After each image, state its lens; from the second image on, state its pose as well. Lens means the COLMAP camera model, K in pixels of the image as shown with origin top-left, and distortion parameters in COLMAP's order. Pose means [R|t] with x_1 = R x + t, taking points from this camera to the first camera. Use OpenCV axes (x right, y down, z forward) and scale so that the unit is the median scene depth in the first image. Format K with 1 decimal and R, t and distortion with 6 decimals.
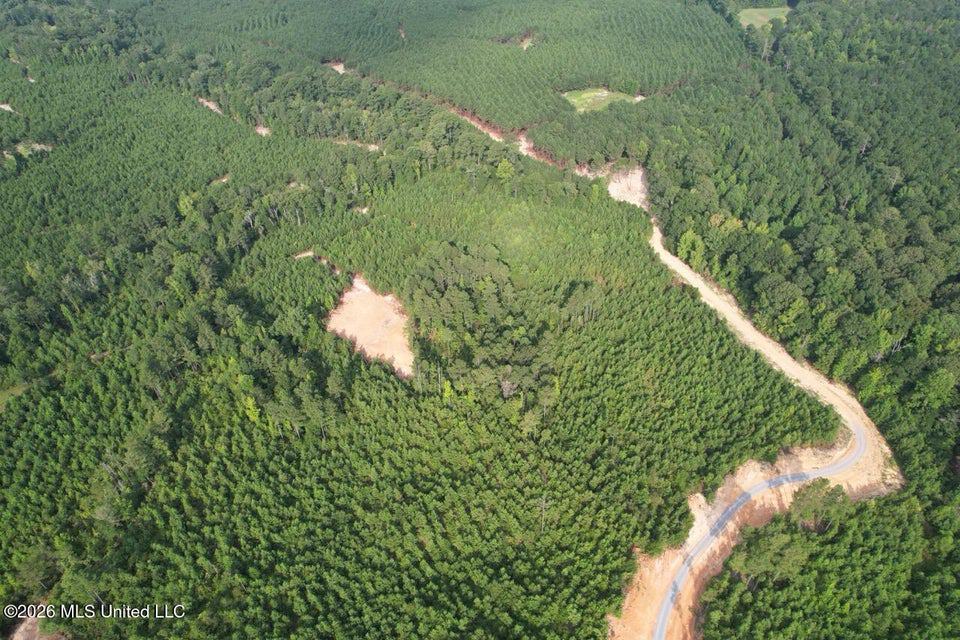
lens RADIAL K [[614.6, 0, 482.2], [0, 614.6, 324.4], [0, 0, 1]] dist [-0.072798, 0.066605]
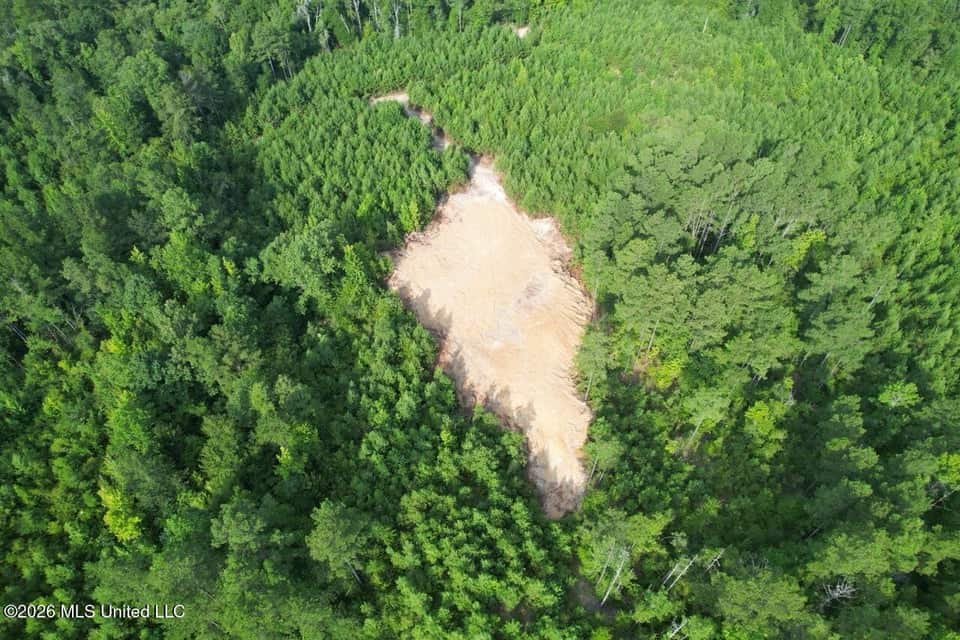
lens RADIAL K [[614.6, 0, 477.7], [0, 614.6, 326.9], [0, 0, 1]] dist [-0.072798, 0.066605]
pose [[0.961314, 0.215839, -0.171139, -0.117262], [-0.176879, 0.959978, 0.217156, -0.066035], [0.211160, -0.178484, 0.961017, 0.609303]]
